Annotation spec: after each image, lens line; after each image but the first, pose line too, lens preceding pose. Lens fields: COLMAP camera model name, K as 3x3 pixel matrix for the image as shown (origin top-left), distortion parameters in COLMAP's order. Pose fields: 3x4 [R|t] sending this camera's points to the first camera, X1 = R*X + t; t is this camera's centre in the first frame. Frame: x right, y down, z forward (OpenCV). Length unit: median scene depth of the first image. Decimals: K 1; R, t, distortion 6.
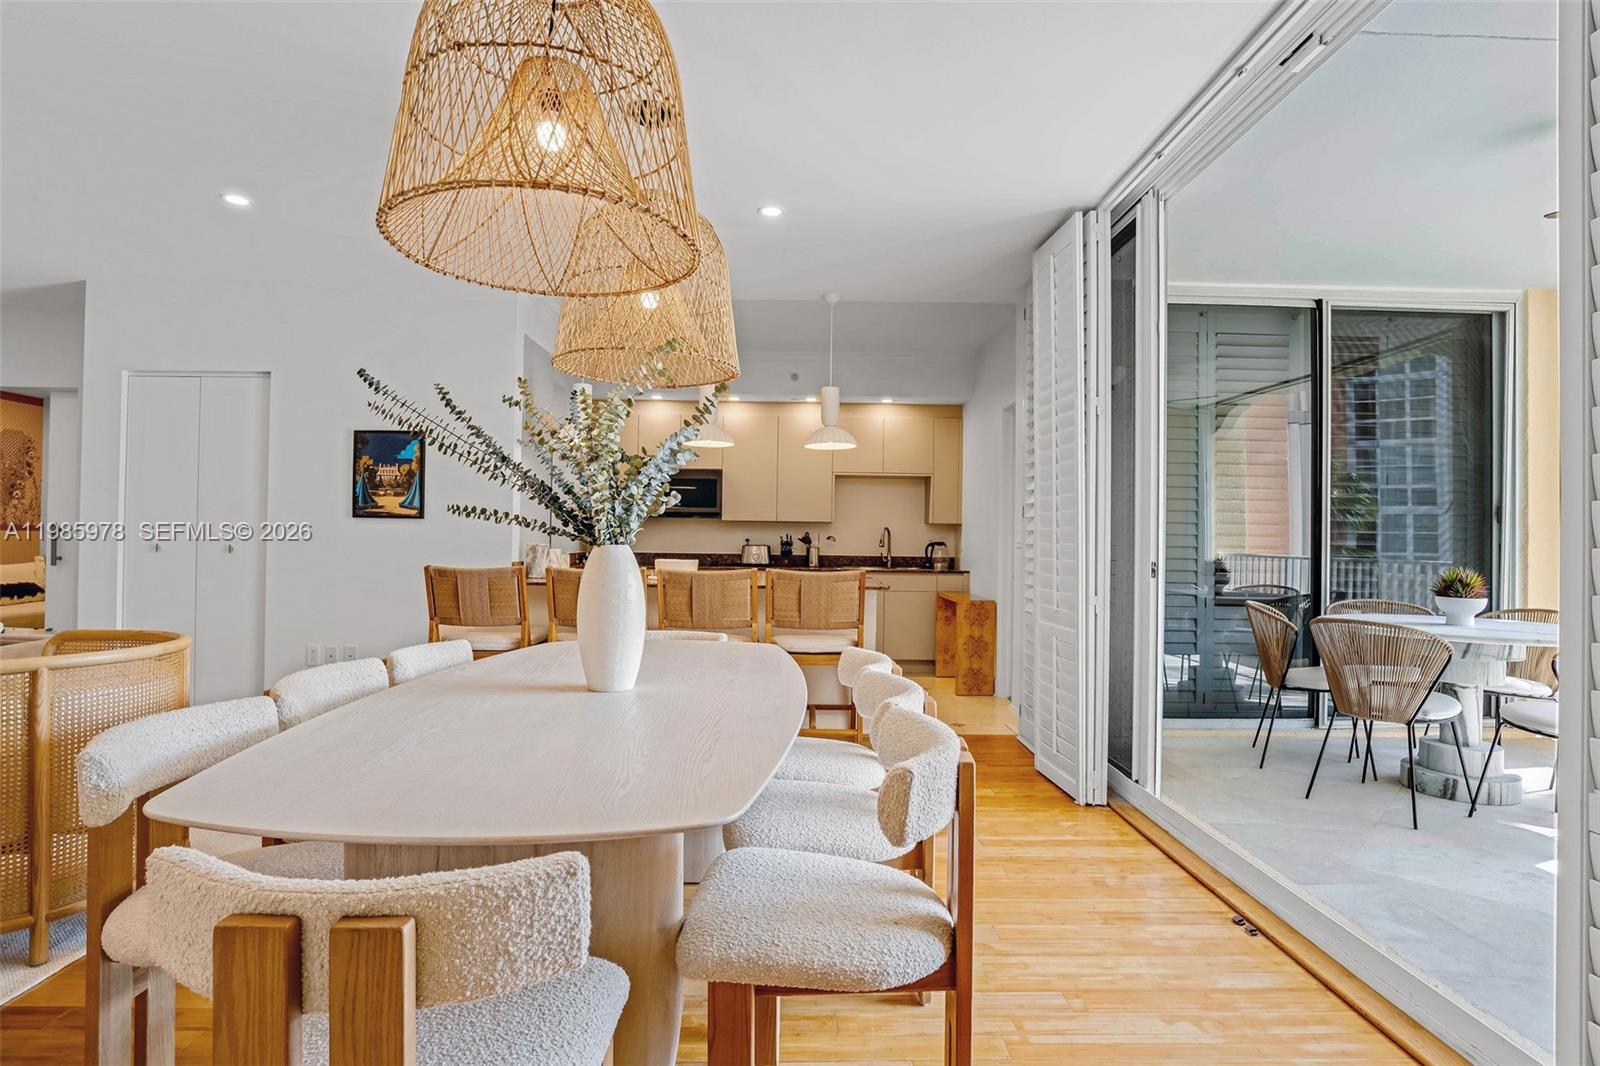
lens RADIAL K [[802.9, 0, 787.2], [0, 802.9, 526.1], [0, 0, 1]] dist [-0.027712, 0.002724]
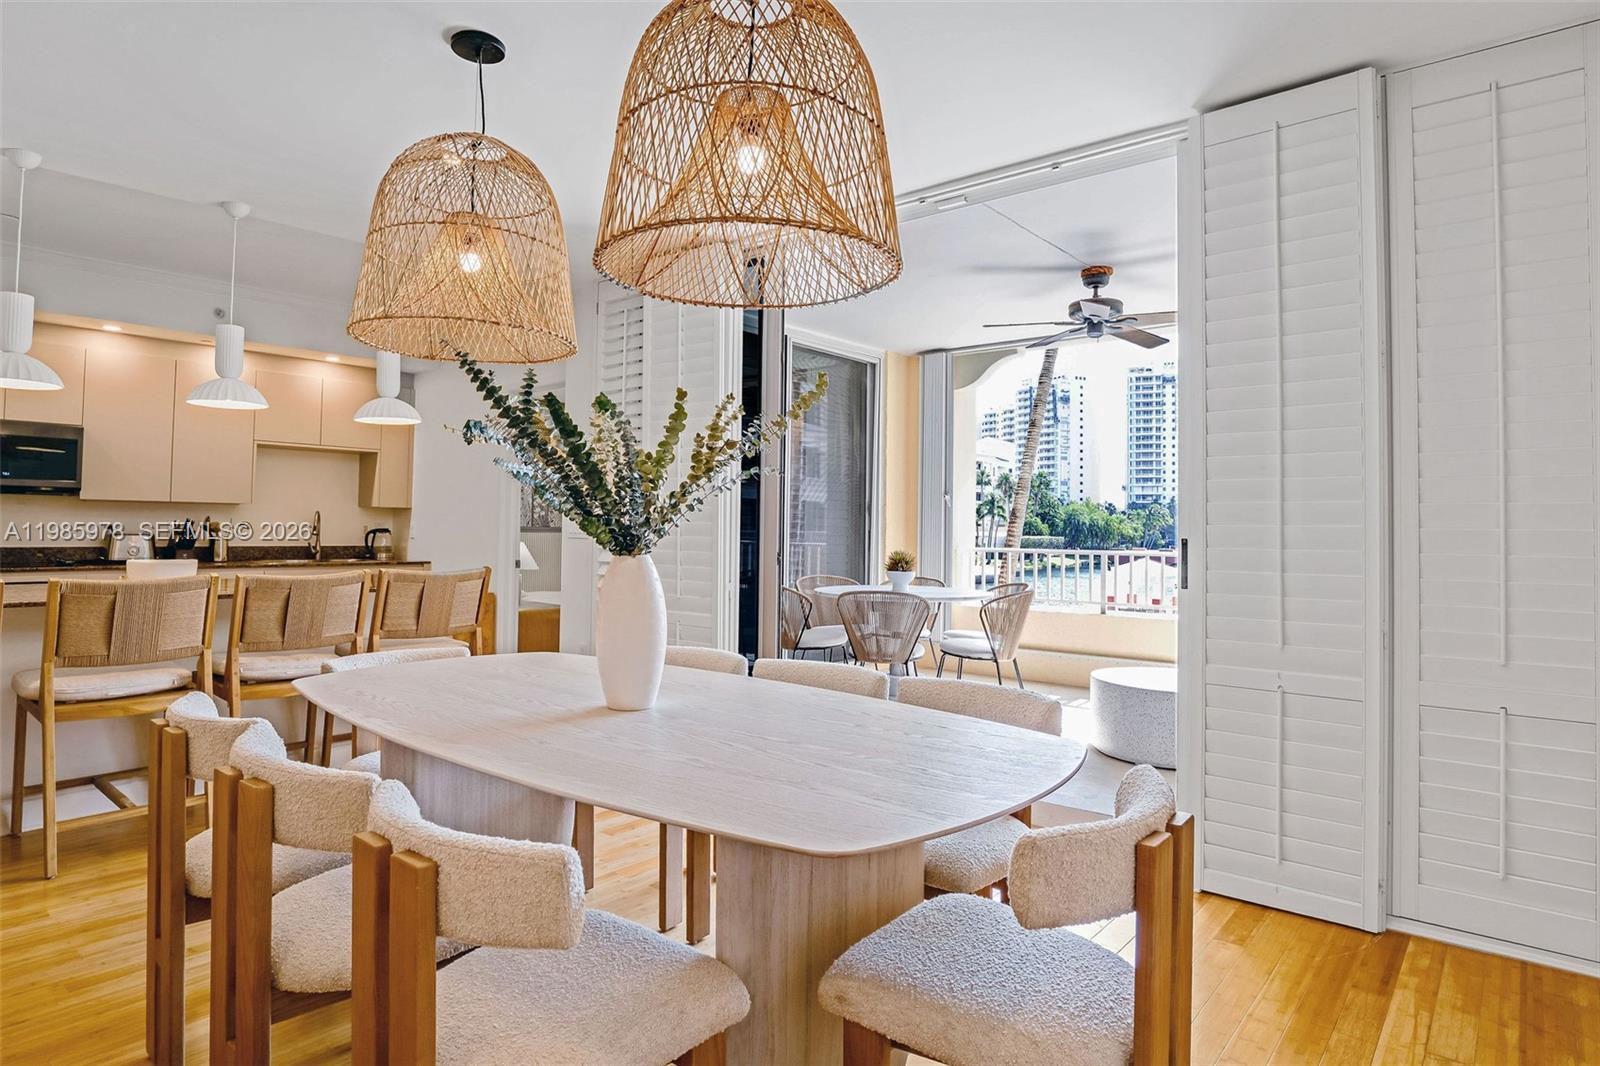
lens RADIAL K [[877.0, 0, 807.2], [0, 877.0, 504.6], [0, 0, 1]] dist [-0.038430, -0.001335]
pose [[0.660490, 0.015185, 0.750681, -0.290811], [-0.016424, 0.999848, -0.005774, -0.011007], [-0.750655, -0.008516, 0.660639, 0.057171]]
